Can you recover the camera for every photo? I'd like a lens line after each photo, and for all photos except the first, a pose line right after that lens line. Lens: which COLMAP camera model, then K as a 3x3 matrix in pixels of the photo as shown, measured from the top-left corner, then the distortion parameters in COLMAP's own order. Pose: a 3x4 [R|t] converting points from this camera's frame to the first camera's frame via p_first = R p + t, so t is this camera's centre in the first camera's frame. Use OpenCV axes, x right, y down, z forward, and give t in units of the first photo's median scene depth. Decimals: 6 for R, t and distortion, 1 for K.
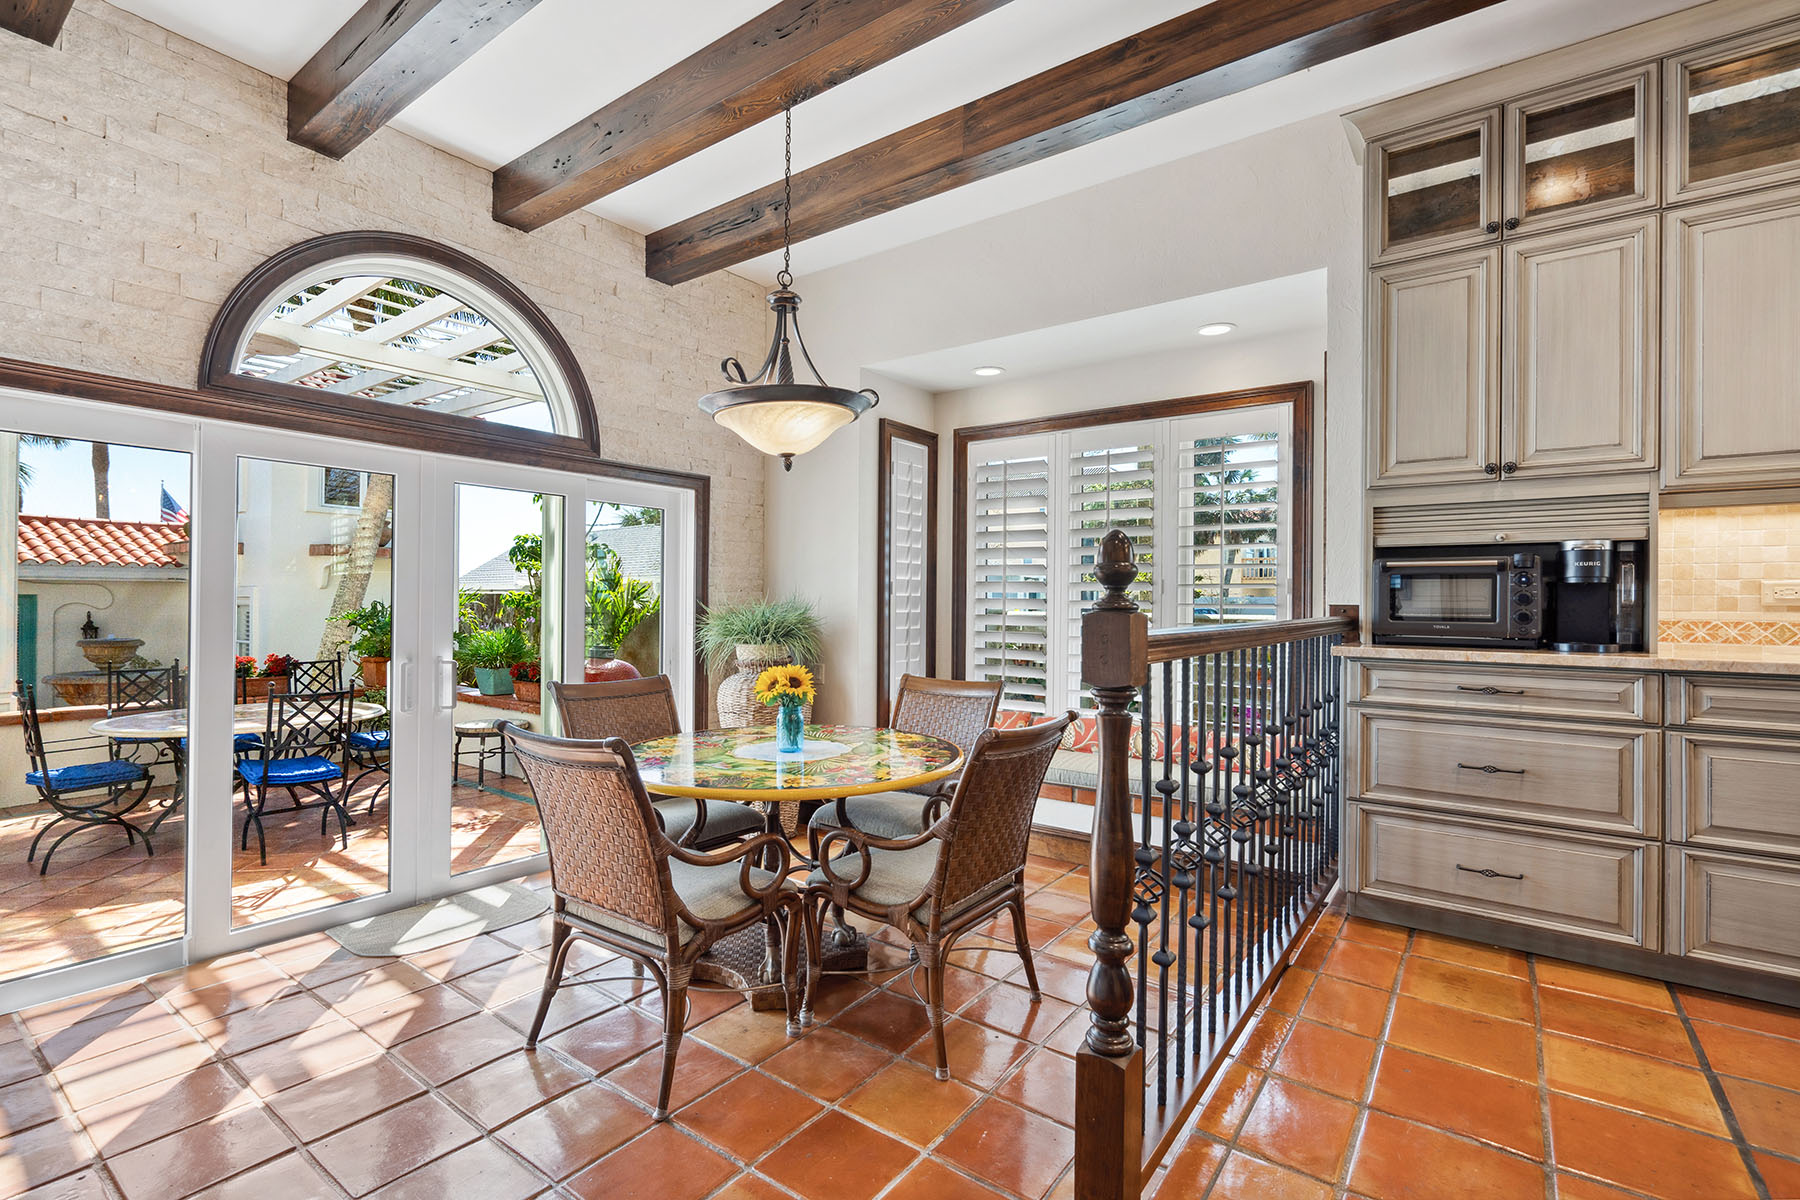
lens RADIAL K [[826.2, 0, 897.7], [0, 826.2, 601.5], [0, 0, 1]] dist [-0.000189, 0.000002]
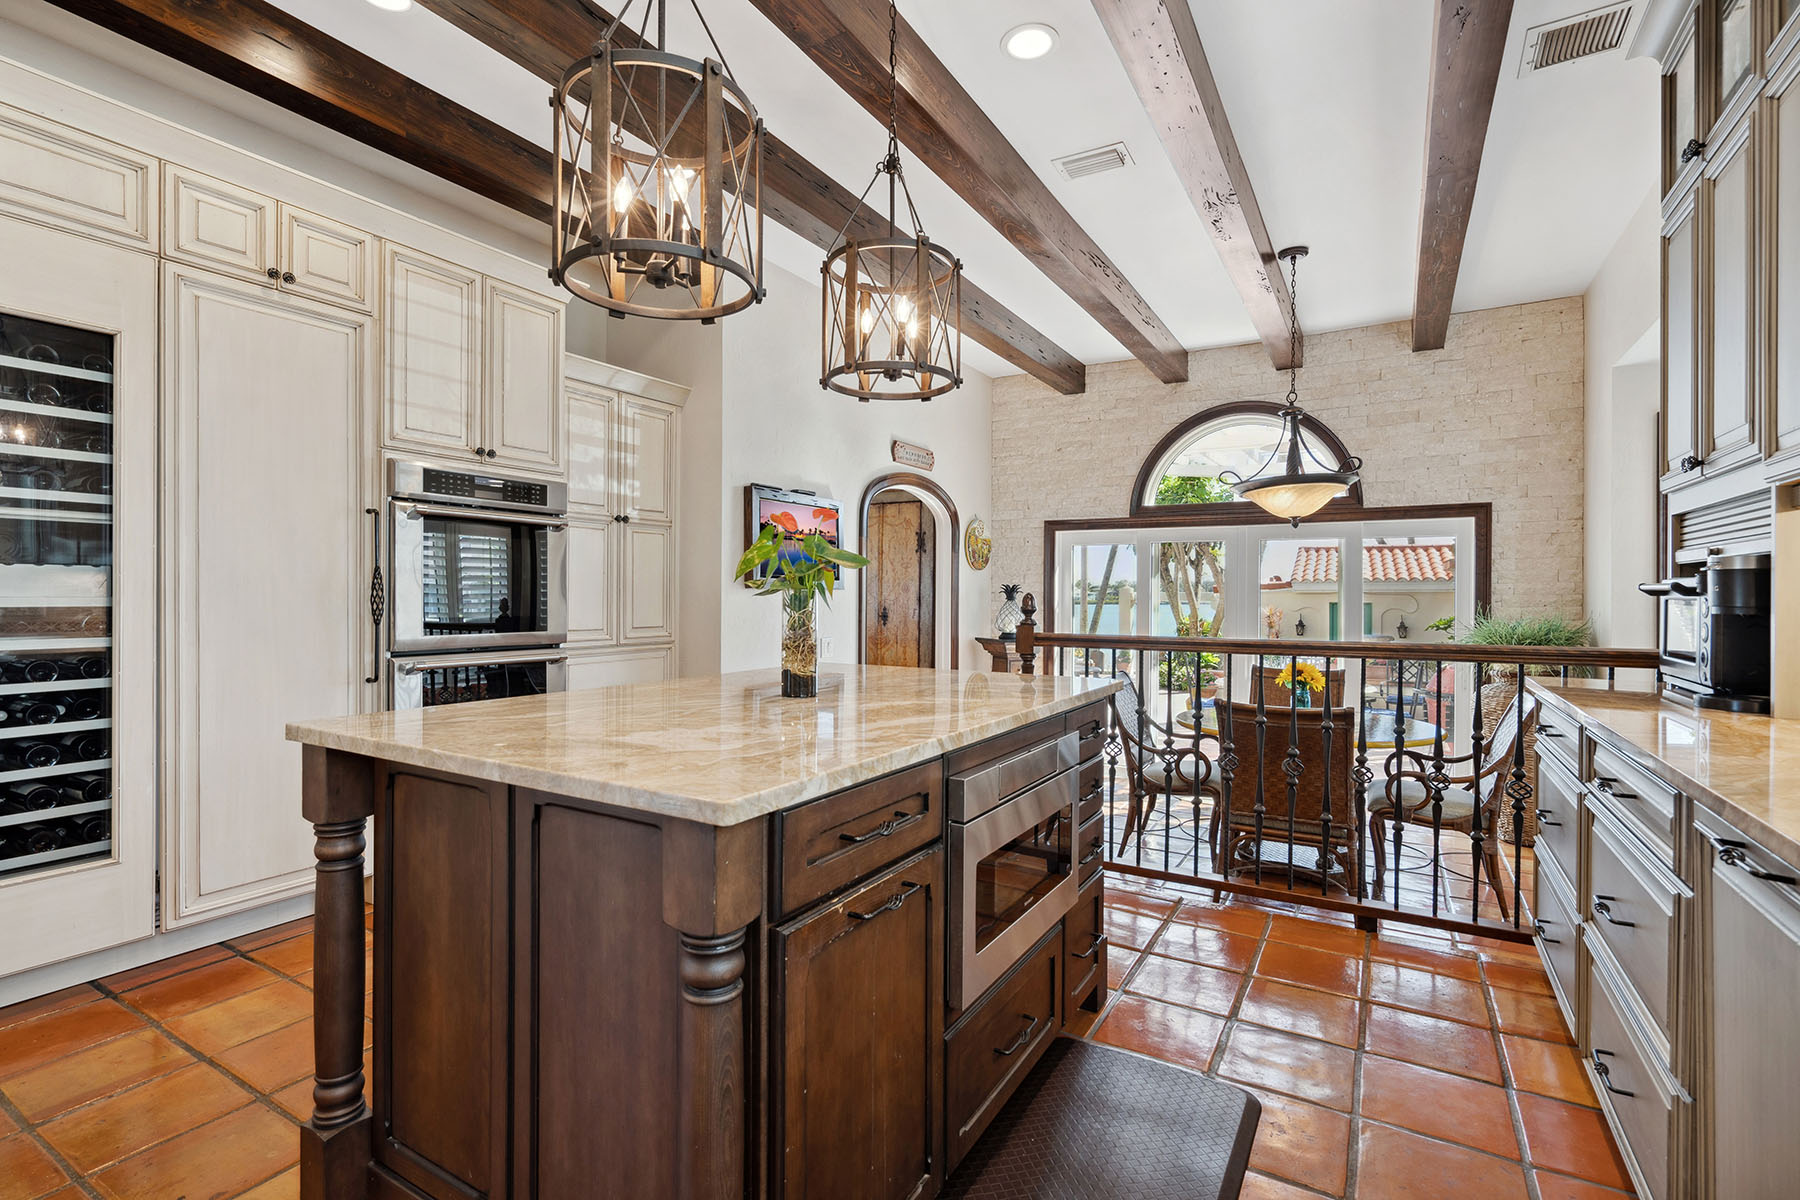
lens RADIAL K [[826.2, 0, 898.6], [0, 826.2, 600.1], [0, 0, 1]] dist [-0.000189, 0.000002]
pose [[0.098391, -0.004163, -0.995139, 1.230625], [-0.001817, 0.999989, -0.004363, -0.023299], [0.995146, 0.002237, 0.098382, 0.164126]]
